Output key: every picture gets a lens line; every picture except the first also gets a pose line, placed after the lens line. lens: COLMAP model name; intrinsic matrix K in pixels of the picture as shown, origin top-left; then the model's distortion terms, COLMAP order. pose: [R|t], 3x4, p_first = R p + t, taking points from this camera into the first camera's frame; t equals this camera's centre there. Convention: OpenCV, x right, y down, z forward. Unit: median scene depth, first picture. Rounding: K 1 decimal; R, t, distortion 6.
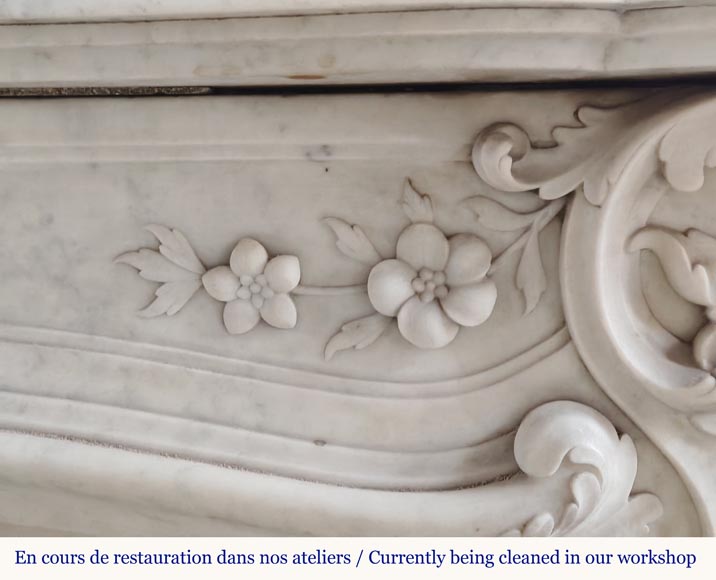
lens RADIAL K [[1149.6, 0, 358.8], [0, 1149.6, 263.5], [0, 0, 1]] dist [0.150027, -0.666920]
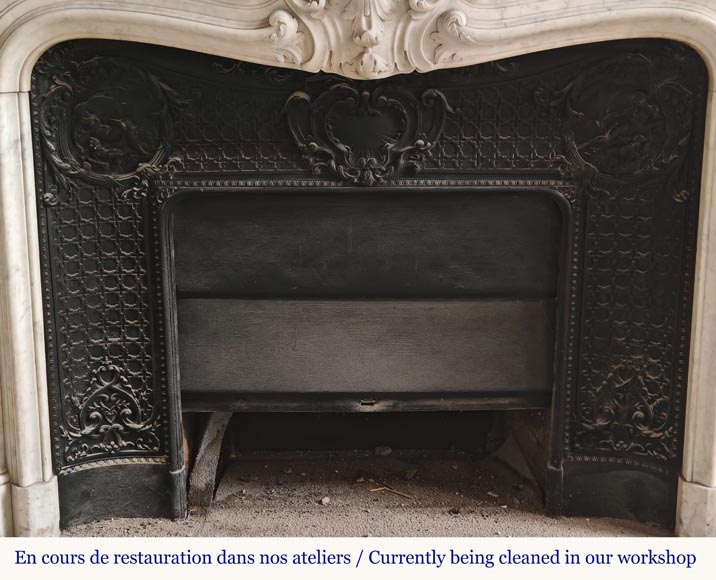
lens RADIAL K [[1149.6, 0, 358.8], [0, 1149.6, 263.5], [0, 0, 1]] dist [0.150027, -0.666920]
pose [[0.996736, 0.025081, -0.076730, 0.839372], [-0.011985, 0.985954, 0.166588, 0.334642], [0.079830, -0.165125, 0.983037, -3.515247]]
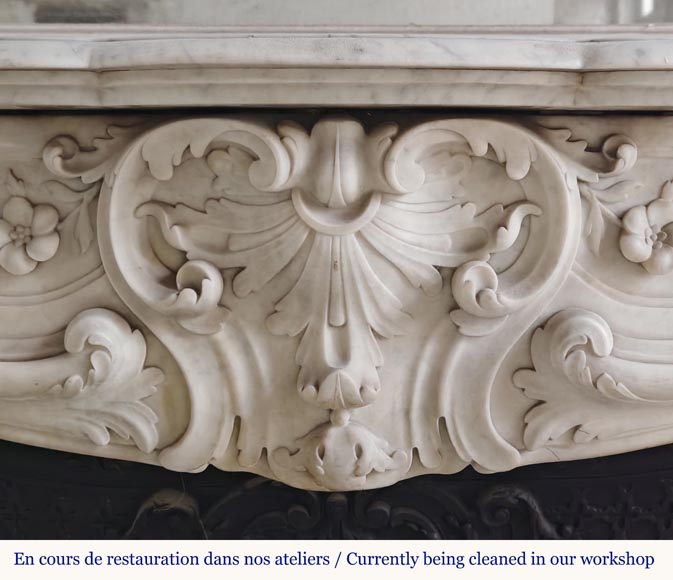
lens RADIAL K [[1159.2, 0, 357.8], [0, 1159.2, 288.1], [0, 0, 1]] dist [0.056438, -0.073016]
pose [[0.996772, 0.019858, -0.077793, 0.658903], [-0.016014, 0.998634, 0.049727, 0.003602], [0.078674, -0.048320, 0.995729, -0.585175]]
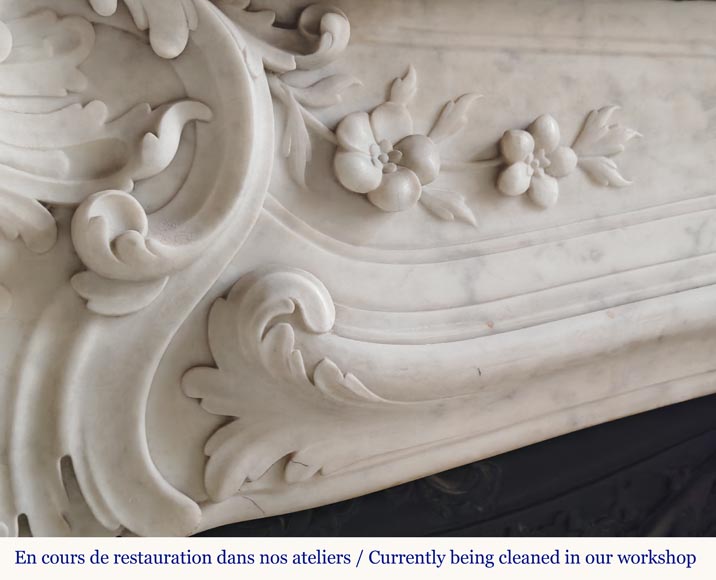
lens RADIAL K [[1149.6, 0, 358.8], [0, 1149.6, 263.5], [0, 0, 1]] dist [0.150027, -0.666920]
pose [[0.987246, -0.026980, 0.156900, 0.748847], [0.044801, 0.992790, -0.111179, 0.222955], [-0.152769, 0.116791, 0.981337, 0.025886]]
